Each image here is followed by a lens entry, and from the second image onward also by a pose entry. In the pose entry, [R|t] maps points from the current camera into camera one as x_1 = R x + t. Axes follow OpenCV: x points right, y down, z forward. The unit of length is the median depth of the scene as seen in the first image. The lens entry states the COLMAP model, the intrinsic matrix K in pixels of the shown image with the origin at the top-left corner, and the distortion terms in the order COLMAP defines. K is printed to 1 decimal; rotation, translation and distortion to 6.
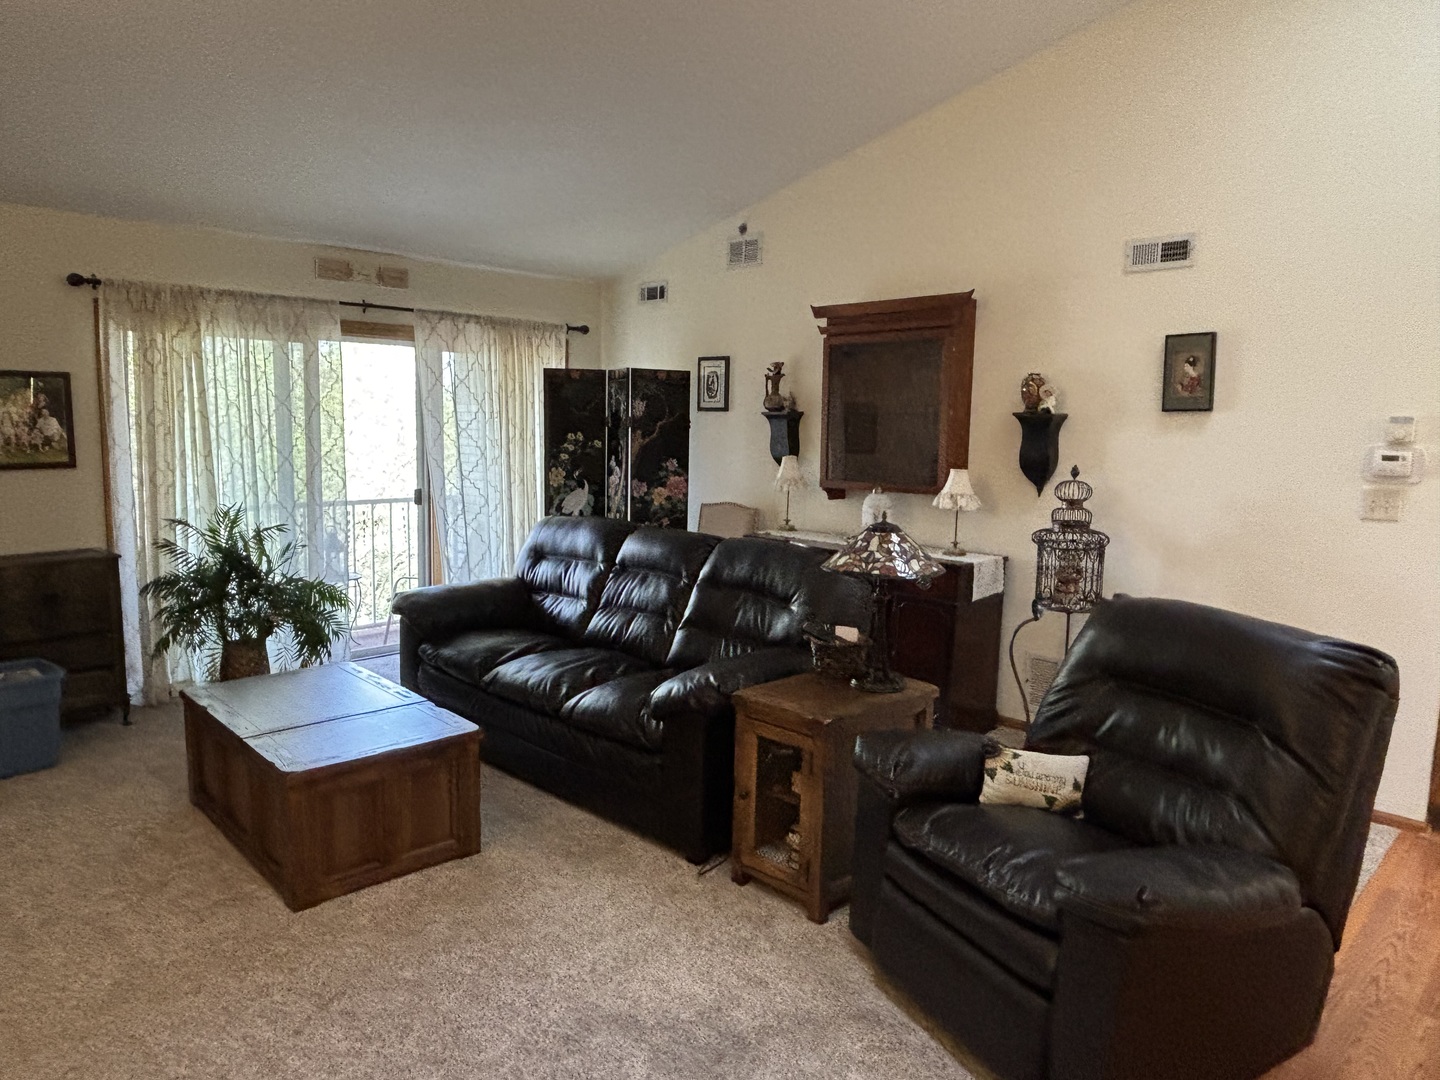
lens RADIAL K [[939.9, 0, 720.0], [0, 939.9, 540.0], [0, 0, 1]] dist [0.076435, -0.096186]
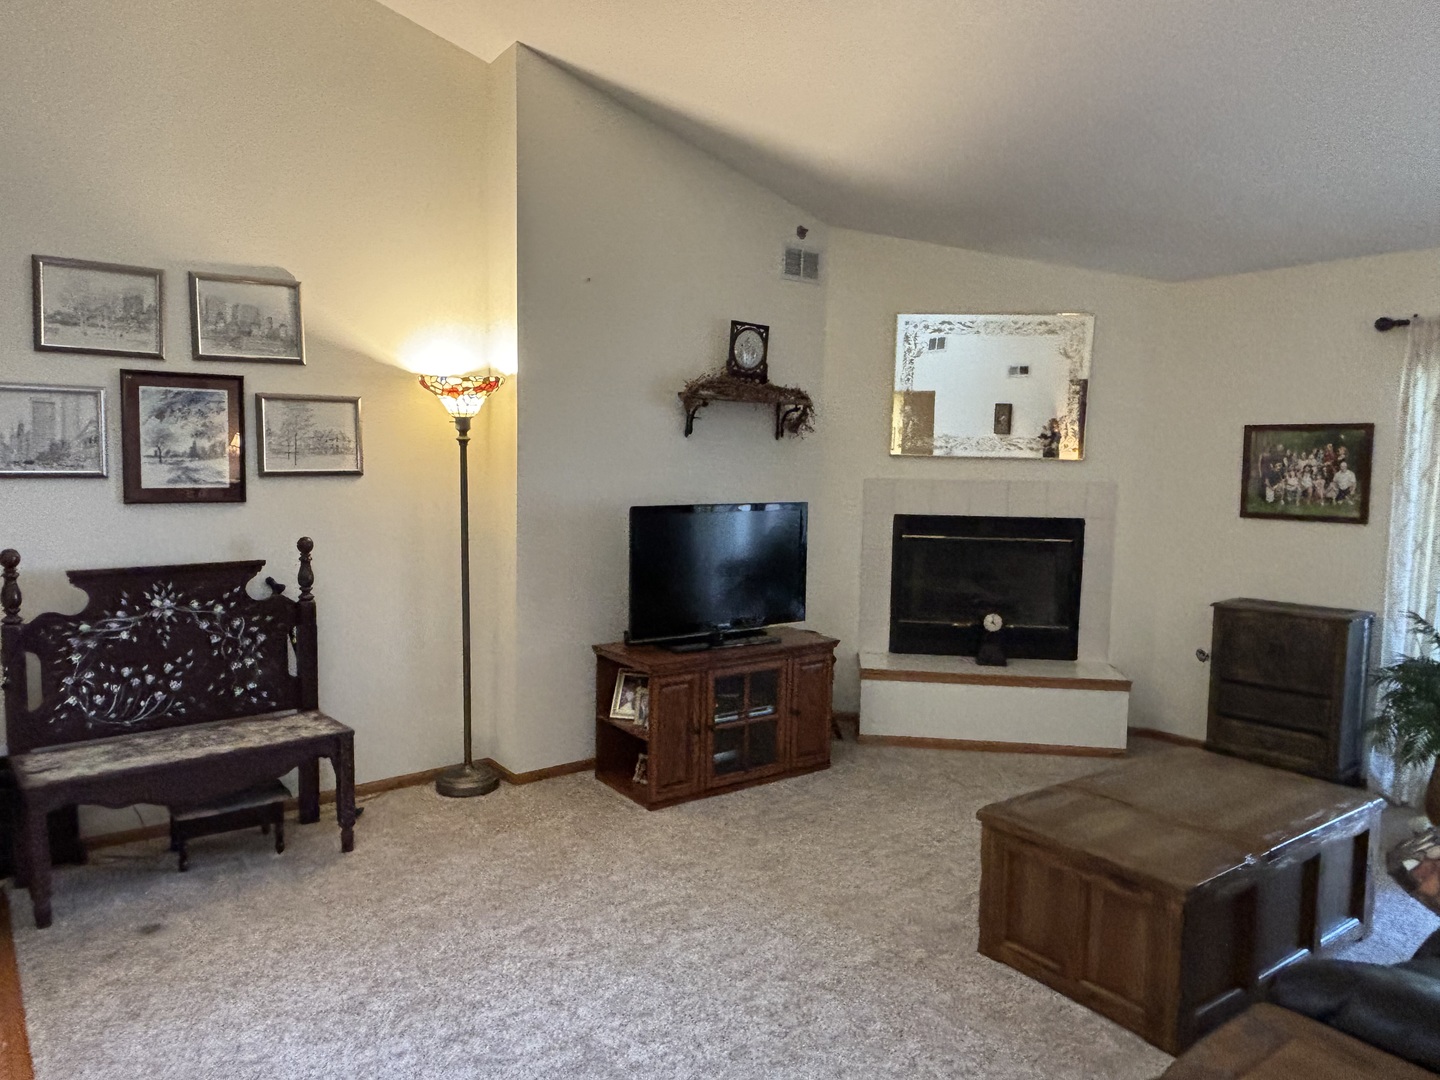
lens RADIAL K [[961.9, 0, 720.0], [0, 961.9, 540.0], [0, 0, 1]] dist [-0.001284, -0.000560]
pose [[-0.125818, 0.069155, -0.989640, 0.374526], [-0.147796, 0.985128, 0.087630, -0.053869], [0.980982, 0.157290, -0.113726, 0.530459]]
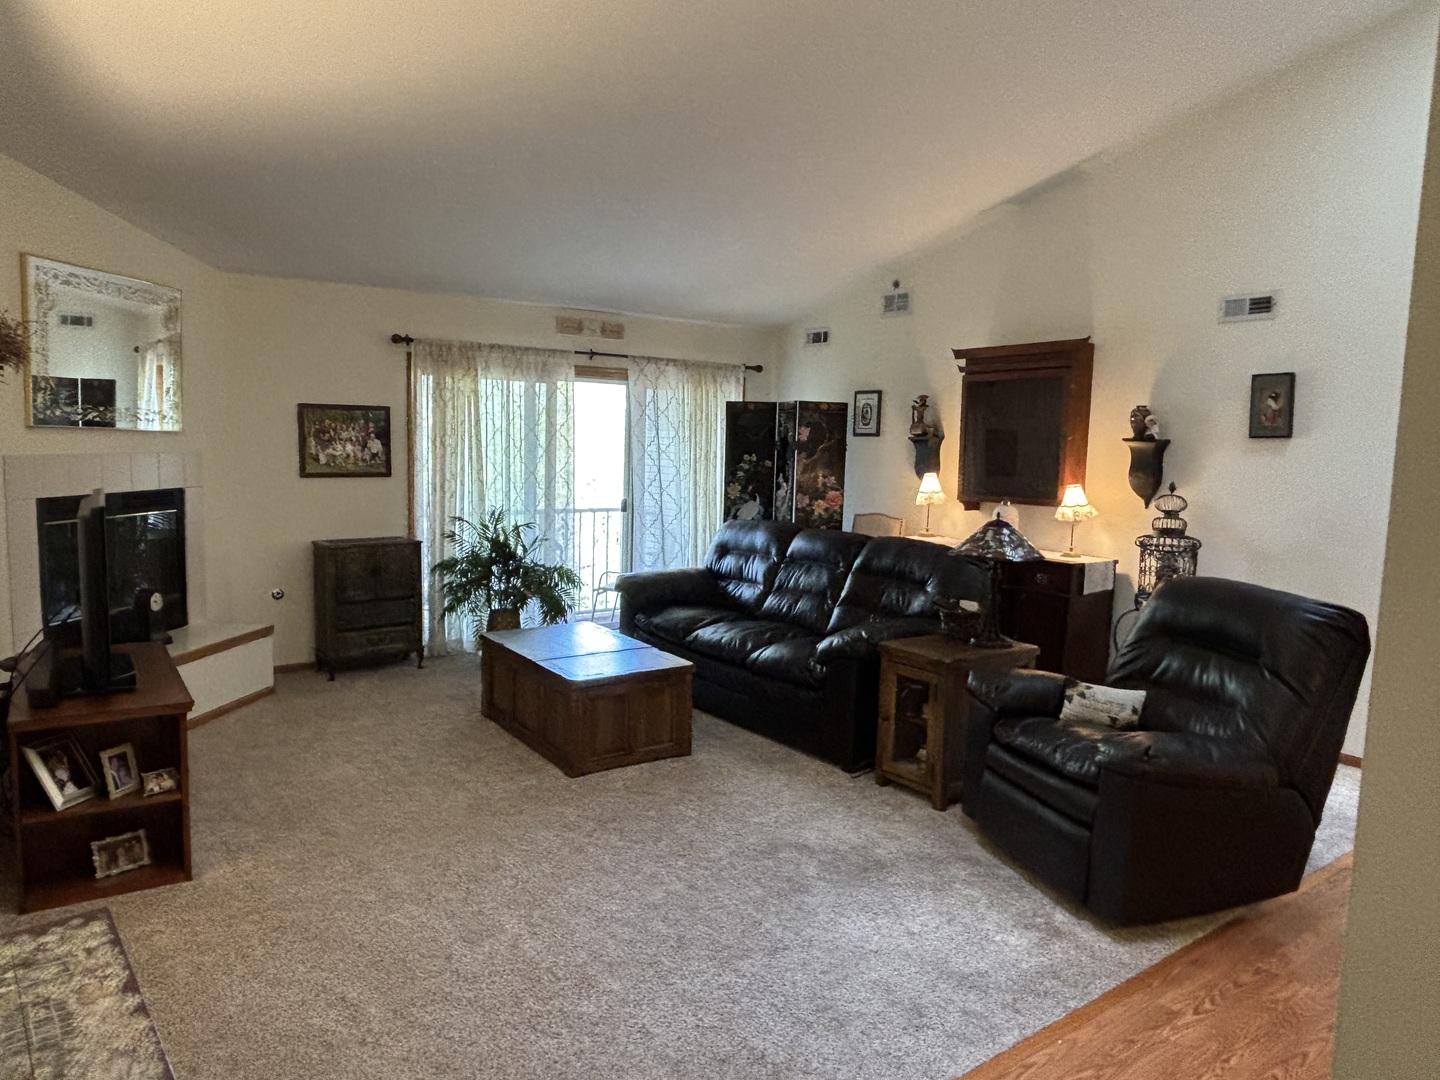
lens RADIAL K [[939.9, 0, 720.0], [0, 939.9, 540.0], [0, 0, 1]] dist [0.076435, -0.096186]
pose [[0.987503, 0.021176, -0.156169, -0.002372], [-0.025443, 0.999354, -0.025373, 0.039352], [0.155531, 0.029030, 0.987404, -0.274885]]
